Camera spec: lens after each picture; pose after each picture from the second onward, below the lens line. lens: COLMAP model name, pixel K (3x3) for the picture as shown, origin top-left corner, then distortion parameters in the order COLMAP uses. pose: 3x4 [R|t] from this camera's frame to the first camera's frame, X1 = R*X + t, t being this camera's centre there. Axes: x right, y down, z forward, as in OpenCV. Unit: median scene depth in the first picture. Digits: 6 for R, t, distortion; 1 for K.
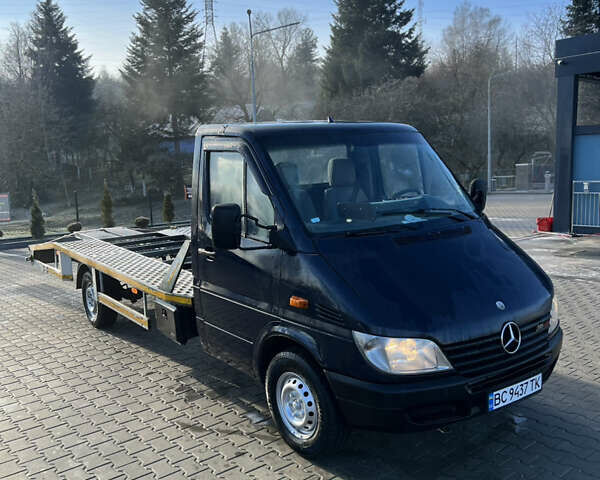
lens RADIAL K [[595.7, 0, 295.4], [0, 595.7, 248.5], [0, 0, 1]] dist [0.027305, 0.000000]
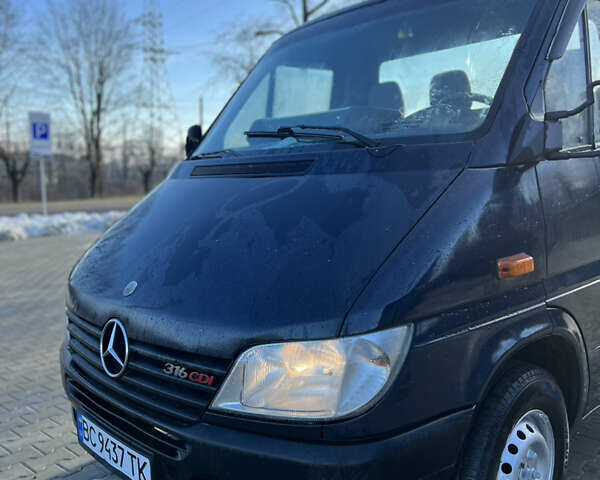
lens RADIAL K [[595.7, 0, 300.1], [0, 595.7, 240.9], [0, 0, 1]] dist [0.027305, 0.000000]
pose [[0.119447, 0.146311, -0.982001, 0.071045], [-0.124523, 0.983480, 0.131385, -0.003161], [0.985001, 0.106588, 0.135693, 0.085079]]
